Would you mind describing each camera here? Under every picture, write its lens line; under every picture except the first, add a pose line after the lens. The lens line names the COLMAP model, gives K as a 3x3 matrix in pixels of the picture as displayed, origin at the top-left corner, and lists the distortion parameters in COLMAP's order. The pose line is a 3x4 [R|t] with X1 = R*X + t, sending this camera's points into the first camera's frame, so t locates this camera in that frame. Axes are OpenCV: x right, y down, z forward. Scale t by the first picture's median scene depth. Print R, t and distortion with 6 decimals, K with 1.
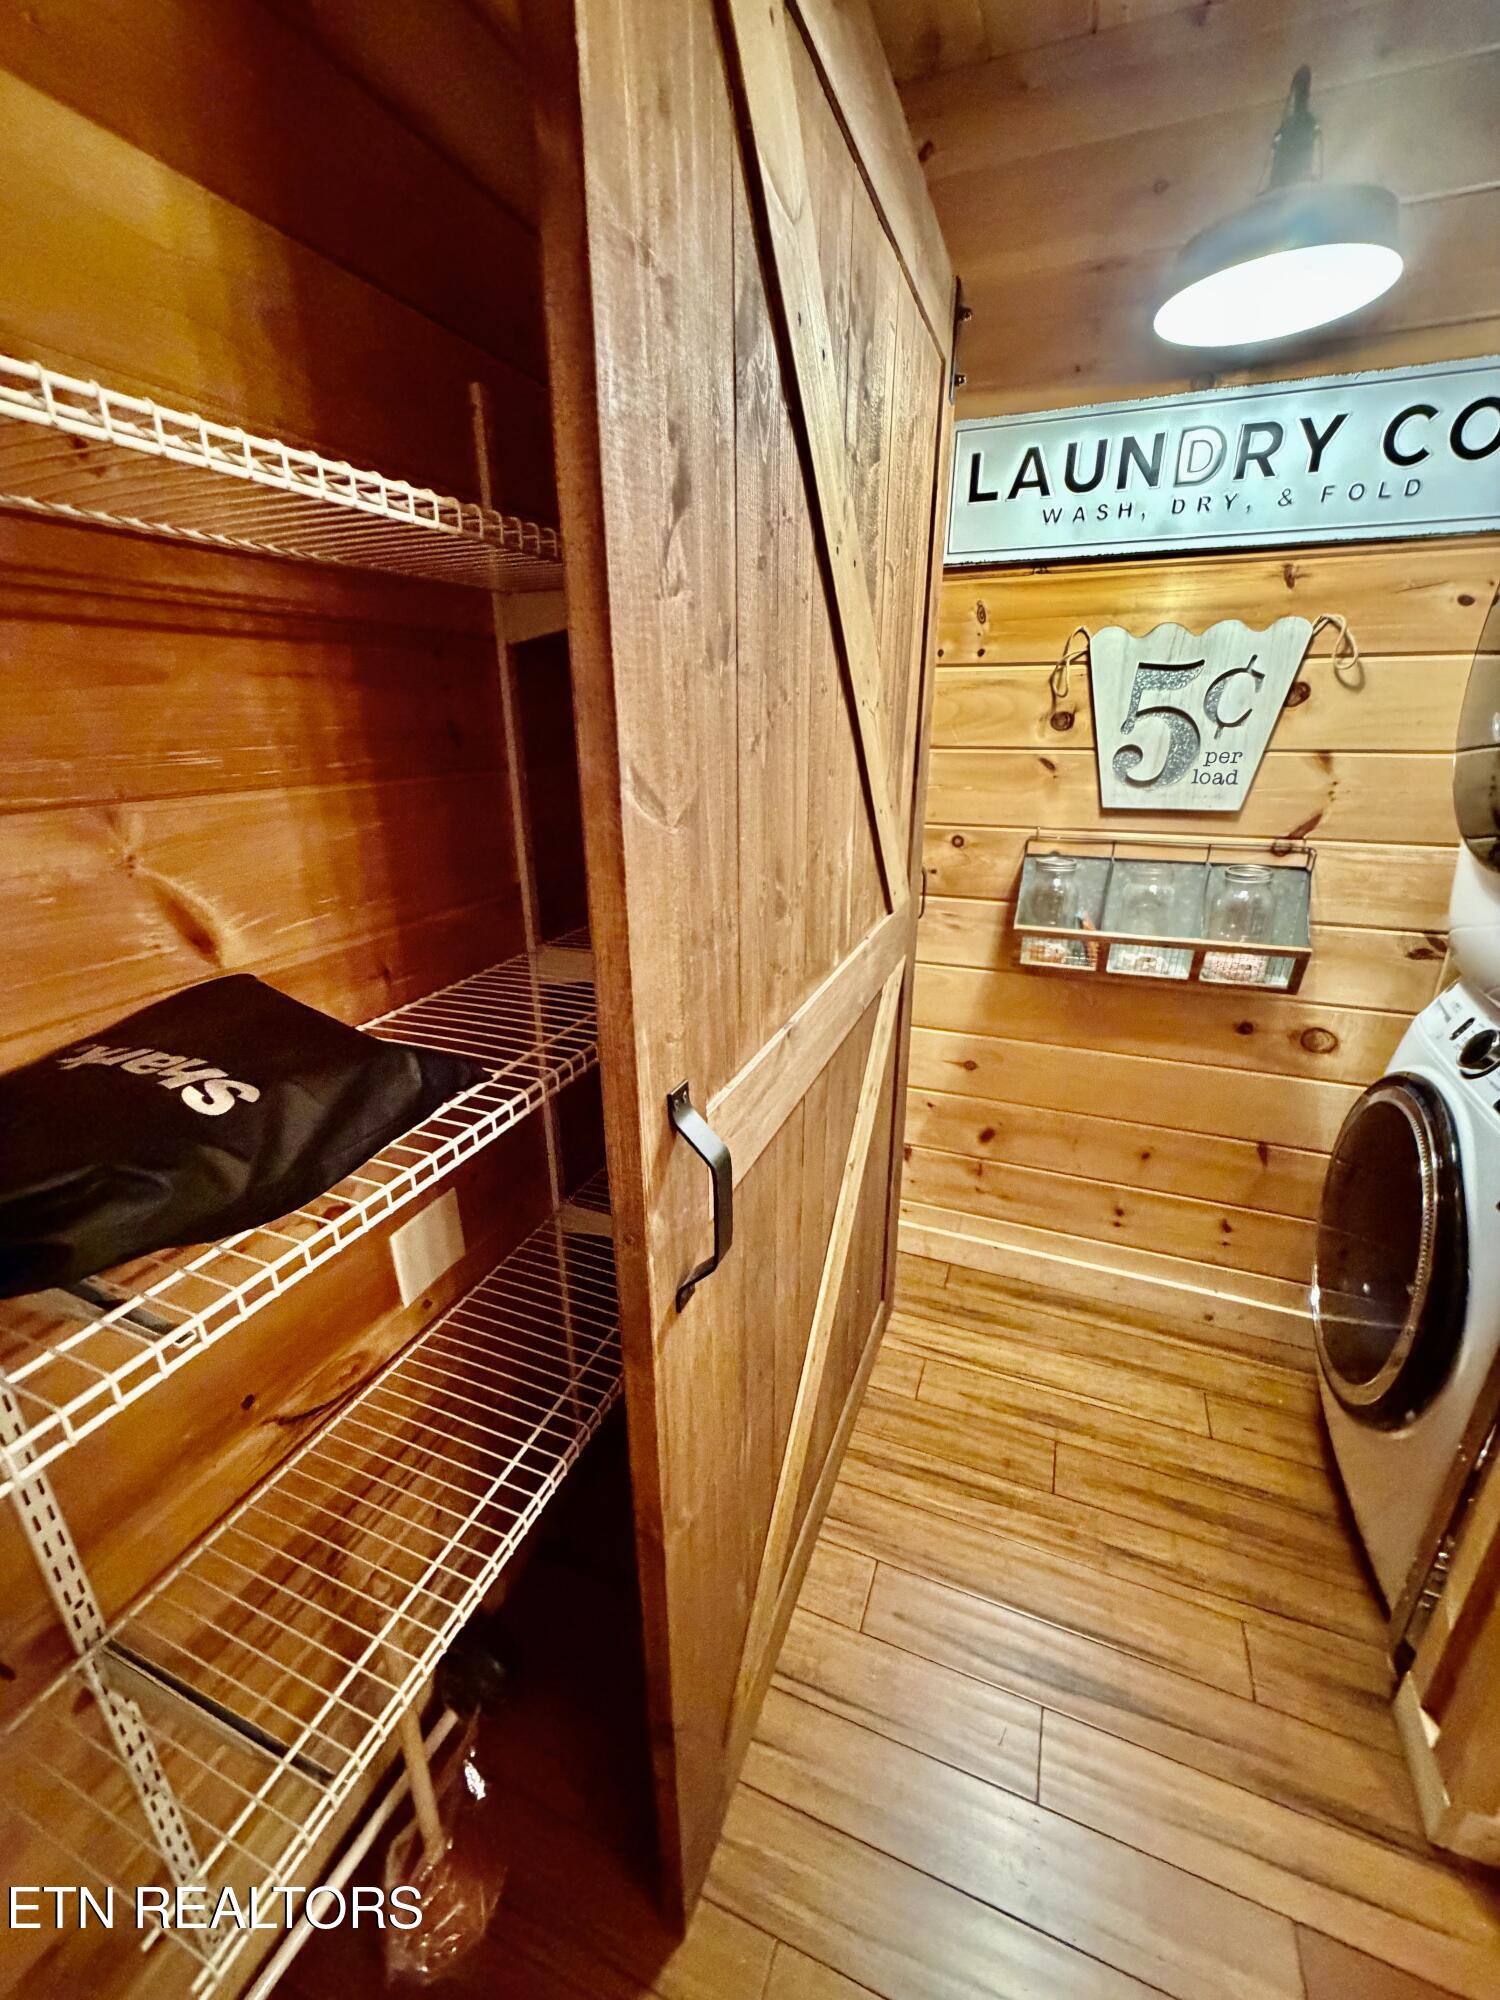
lens RADIAL K [[803.2, 0, 743.8], [0, 803.2, 995.9], [0, 0, 1]] dist [0.003775, -0.001616]
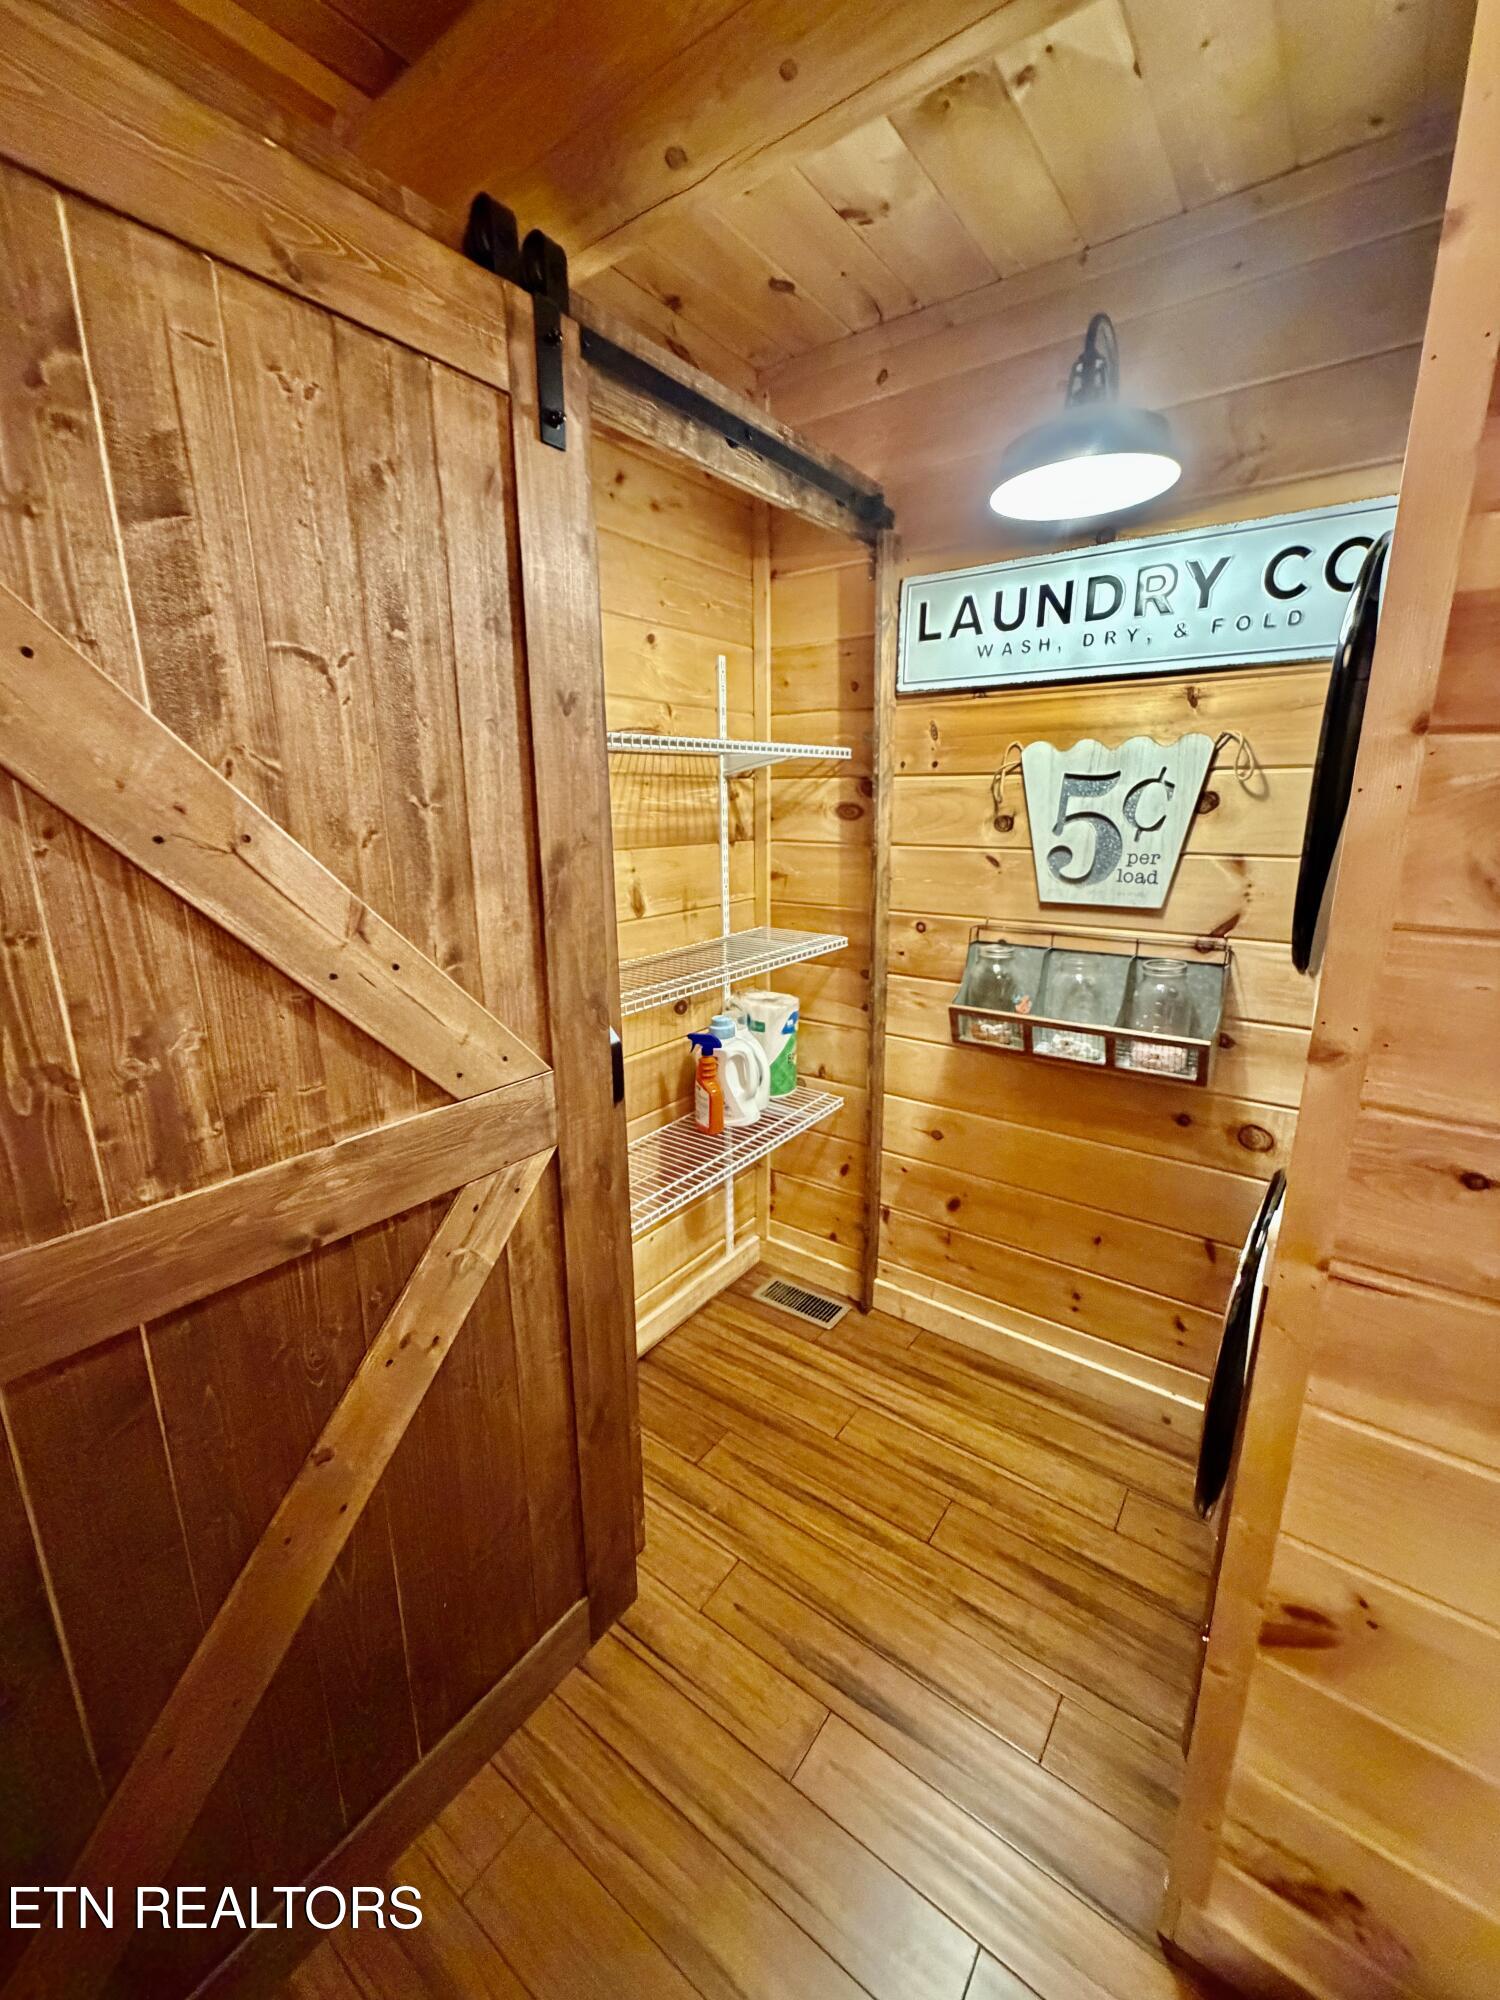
lens RADIAL K [[803.2, 0, 757.4], [0, 803.2, 1001.4], [0, 0, 1]] dist [0.003775, -0.001616]
pose [[0.968591, 0.063557, -0.240399, 0.359007], [-0.086483, 0.992531, -0.086040, 0.027214], [0.233135, 0.104128, 0.966853, -0.129864]]
